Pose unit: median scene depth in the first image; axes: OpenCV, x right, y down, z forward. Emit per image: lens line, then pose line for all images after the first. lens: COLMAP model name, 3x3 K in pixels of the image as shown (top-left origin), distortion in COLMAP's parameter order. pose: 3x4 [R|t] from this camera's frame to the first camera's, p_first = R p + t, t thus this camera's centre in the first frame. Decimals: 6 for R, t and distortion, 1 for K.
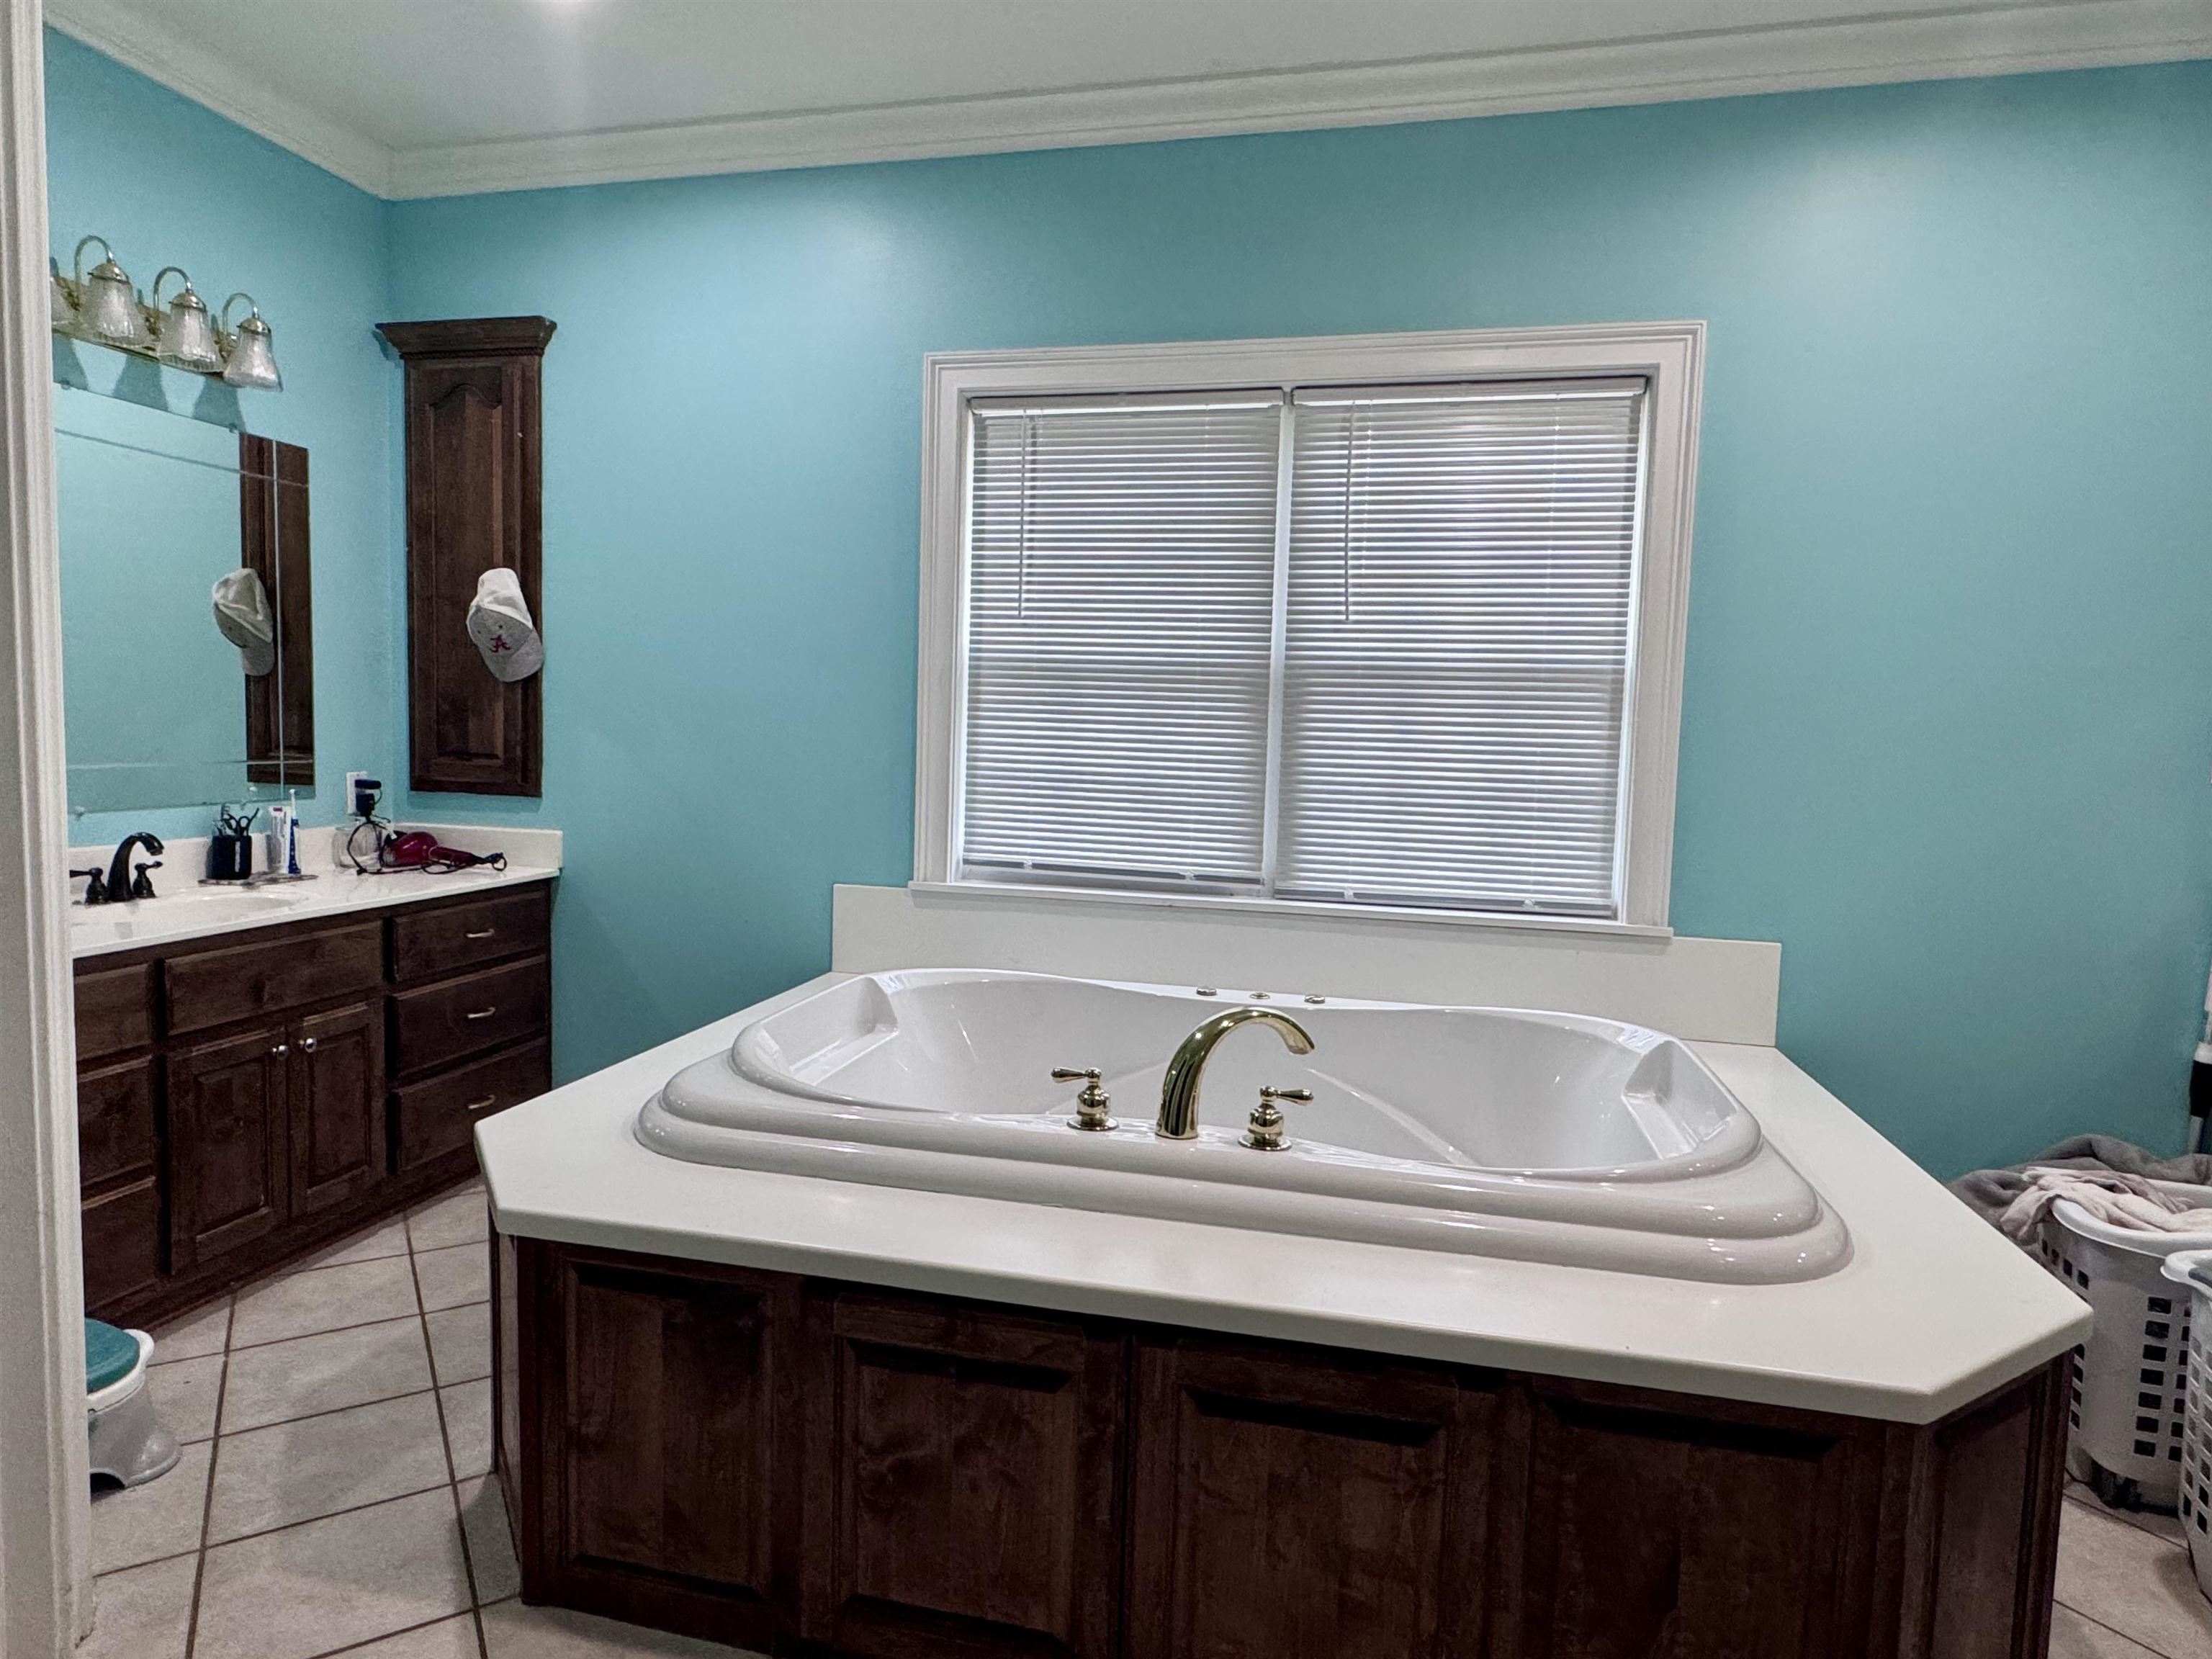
lens RADIAL K [[1257.7, 0, 1100.0], [0, 1257.7, 818.5], [0, 0, 1]] dist [0.002972, 0.002340]
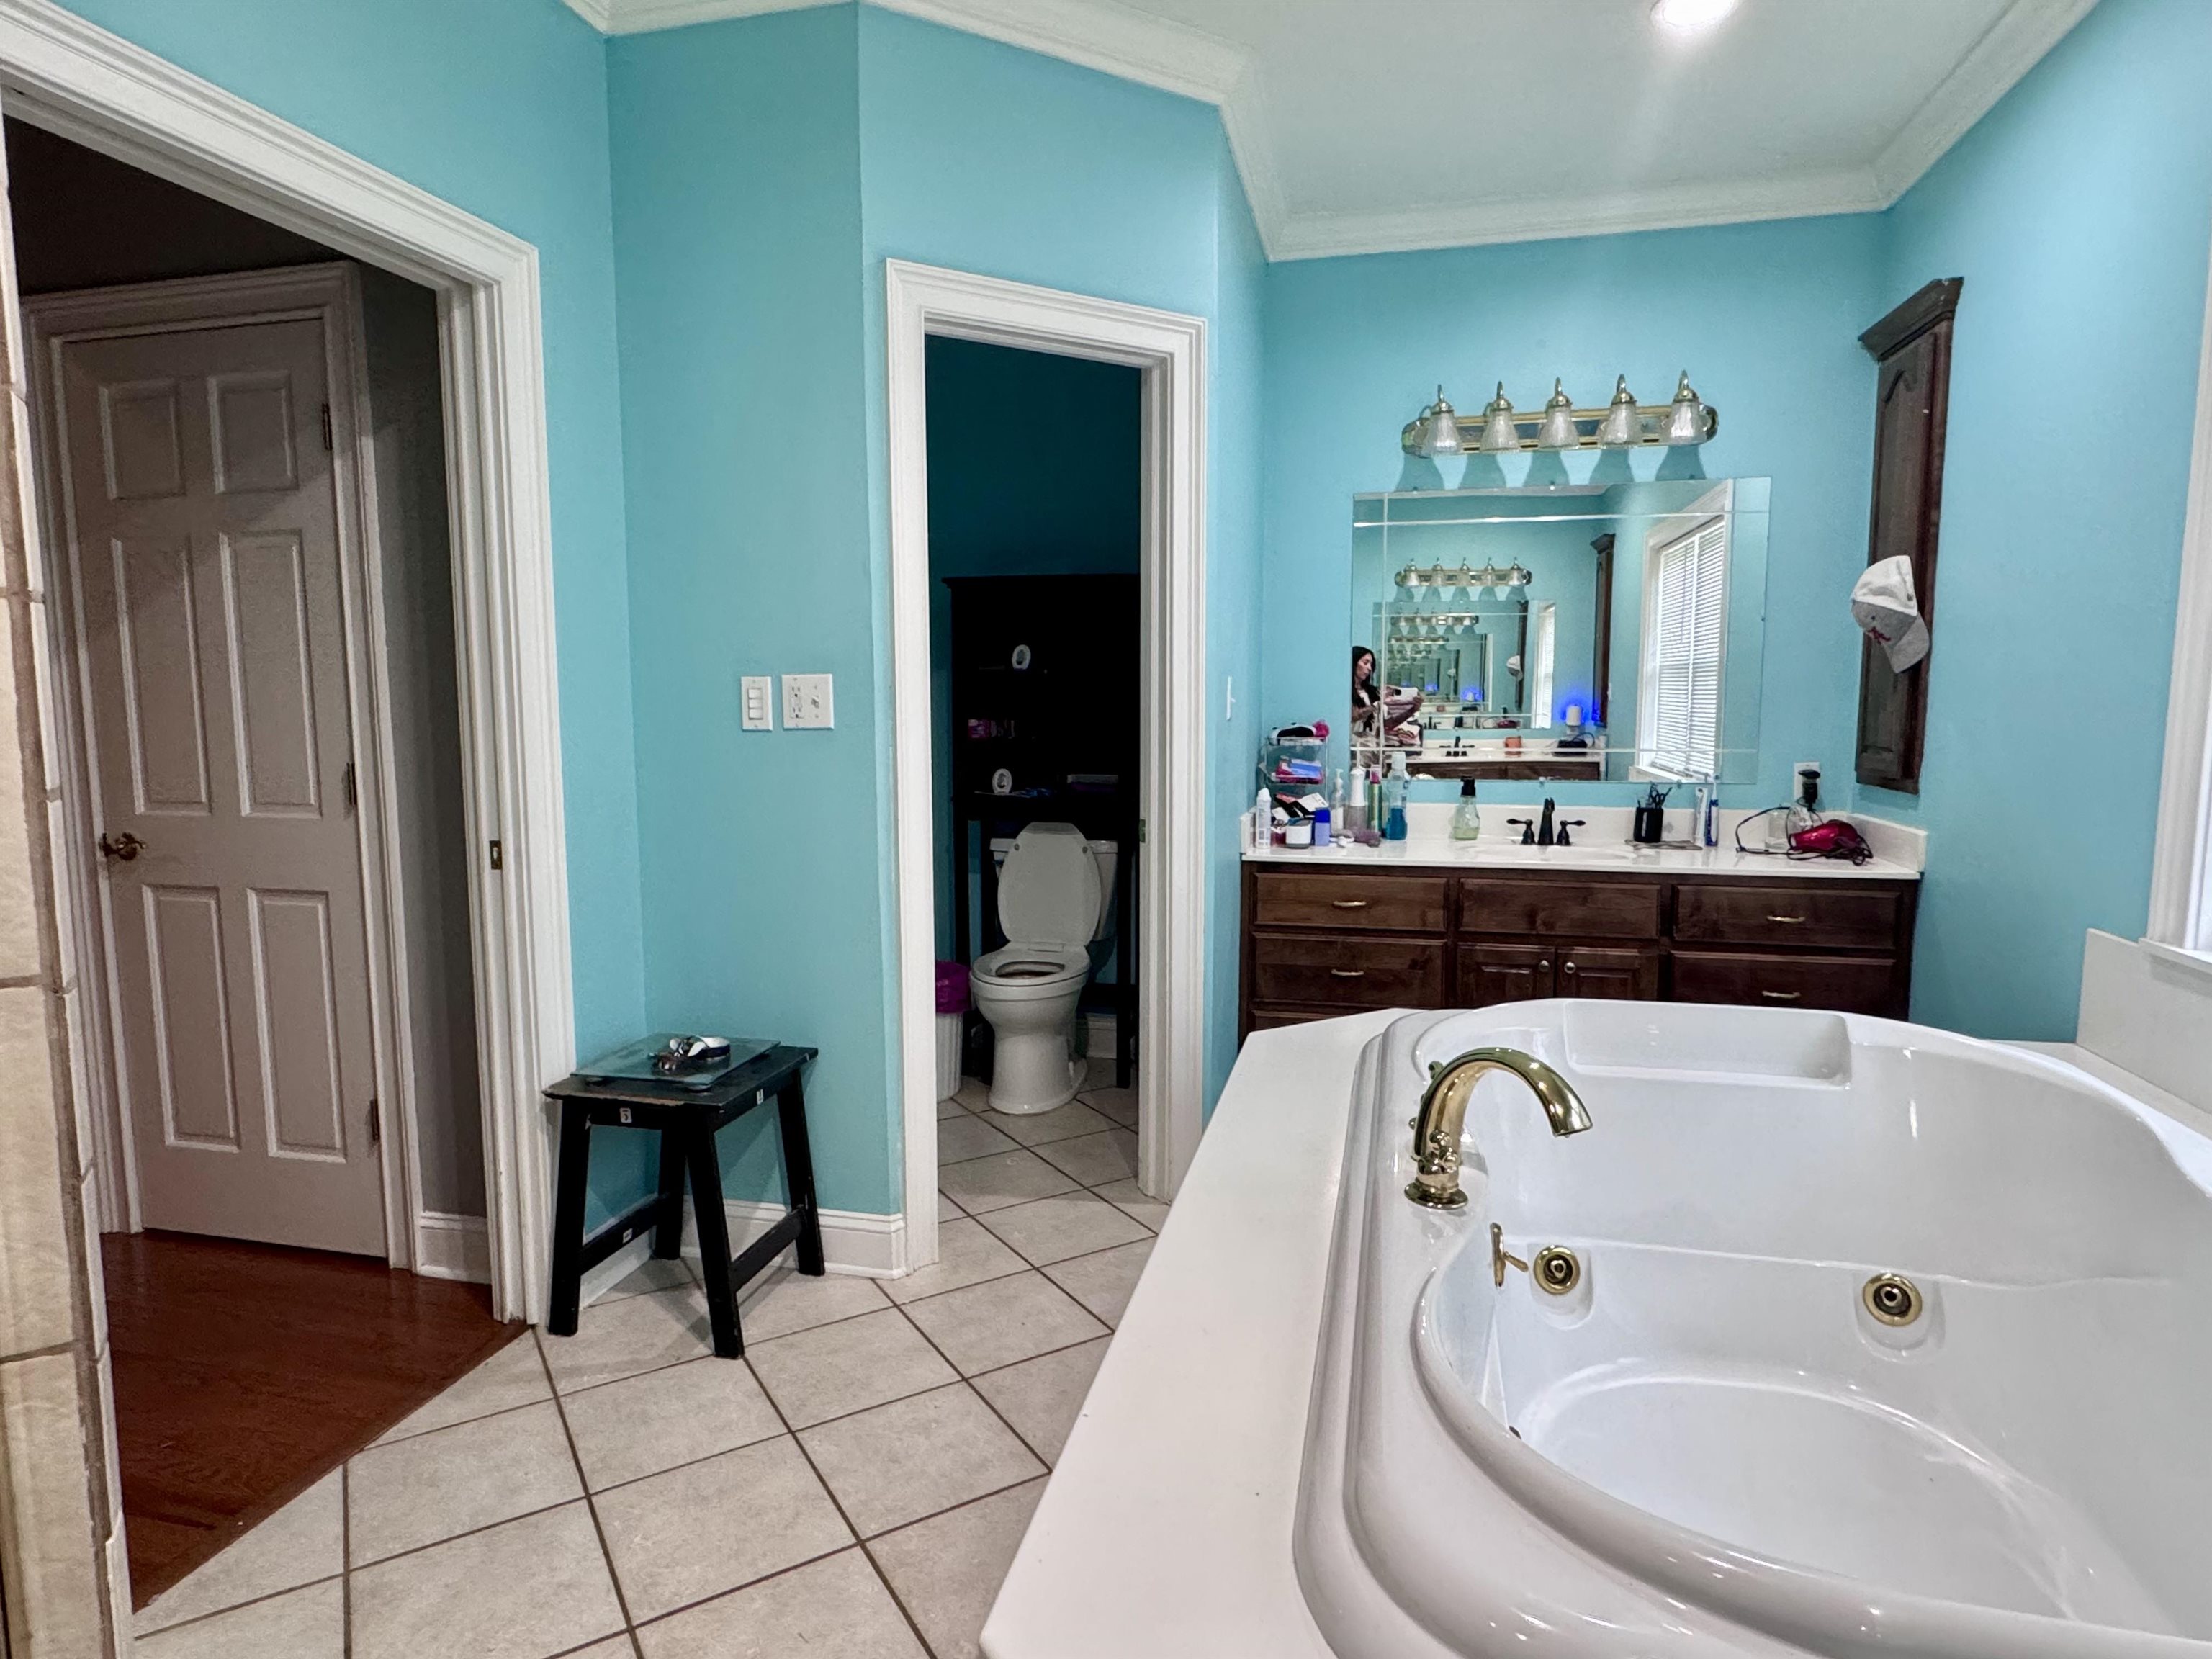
lens RADIAL K [[1257.7, 0, 1100.2], [0, 1257.7, 838.3], [0, 0, 1]] dist [0.002972, 0.002340]
pose [[0.006612, 0.083397, -0.996494, 0.538703], [-0.071459, 0.994008, 0.082715, -0.020324], [0.997422, 0.070662, 0.012532, 0.414105]]
